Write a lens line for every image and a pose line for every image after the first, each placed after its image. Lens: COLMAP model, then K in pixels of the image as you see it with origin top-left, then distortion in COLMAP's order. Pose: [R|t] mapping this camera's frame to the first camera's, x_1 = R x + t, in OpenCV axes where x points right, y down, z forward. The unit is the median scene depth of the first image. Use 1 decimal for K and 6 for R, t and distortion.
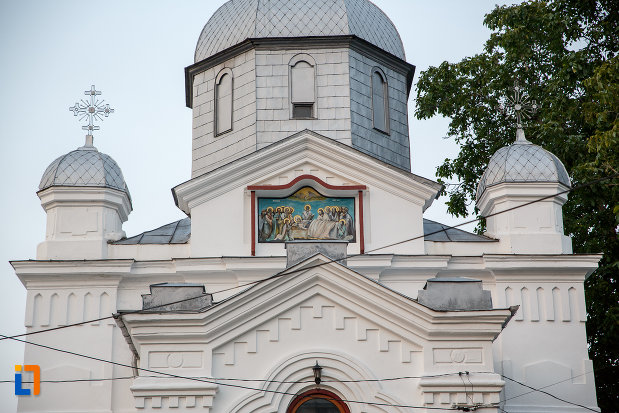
lens RADIAL K [[1177.3, 0, 309.5], [0, 1177.3, 206.5], [0, 0, 1]] dist [0.229118, 0.170742]
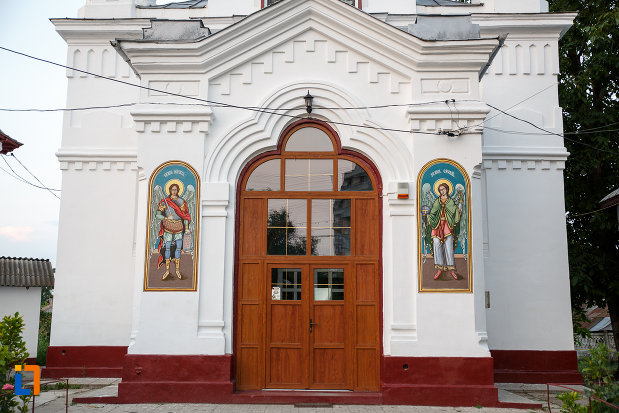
lens RADIAL K [[683.3, 0, 311.0], [0, 683.3, 203.1], [0, 0, 1]] dist [0.008106, 0.014761]
pose [[0.998382, 0.009912, -0.055995, 0.042903], [-0.000750, 0.986900, 0.161332, 0.130379], [0.056861, -0.161029, 0.985310, 0.389574]]
